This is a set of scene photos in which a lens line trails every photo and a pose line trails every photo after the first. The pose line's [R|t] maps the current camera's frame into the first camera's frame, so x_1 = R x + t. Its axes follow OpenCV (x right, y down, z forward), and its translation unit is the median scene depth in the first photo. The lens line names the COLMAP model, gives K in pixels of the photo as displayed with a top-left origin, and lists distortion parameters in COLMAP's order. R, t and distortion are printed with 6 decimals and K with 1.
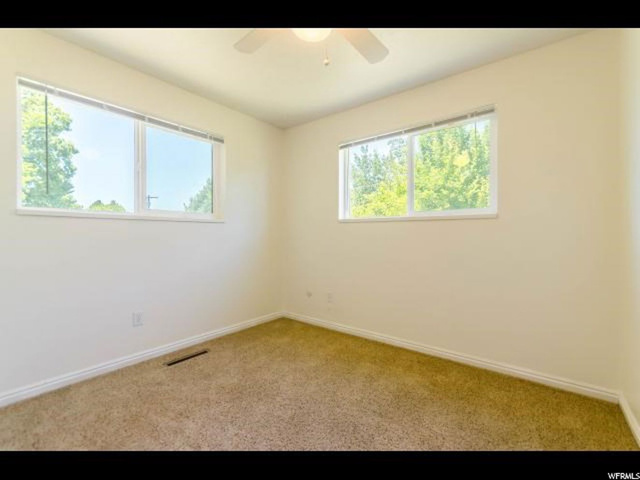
lens RADIAL K [[284.4, 0, 320.0], [0, 284.4, 240.0], [0, 0, 1]] dist [0.001462, 0.000247]
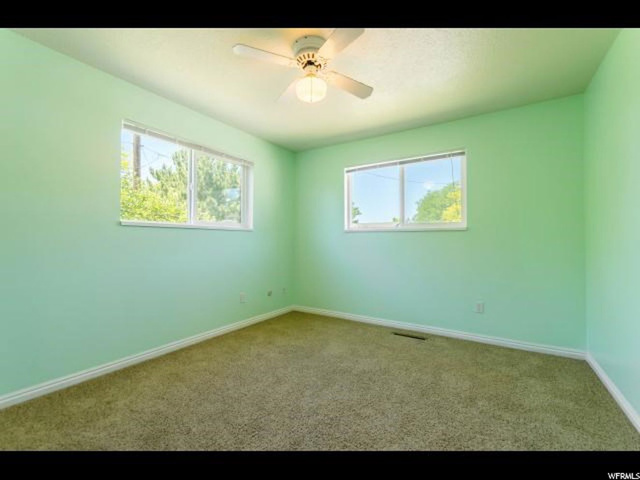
lens RADIAL K [[276.1, 0, 320.0], [0, 276.1, 240.0], [0, 0, 1]] dist [-0.000545, -0.000126]
pose [[0.996261, 0.004420, 0.086287, -0.149871], [-0.002404, 0.999722, -0.023456, 0.002806], [-0.086366, 0.023161, 0.995994, -0.197565]]
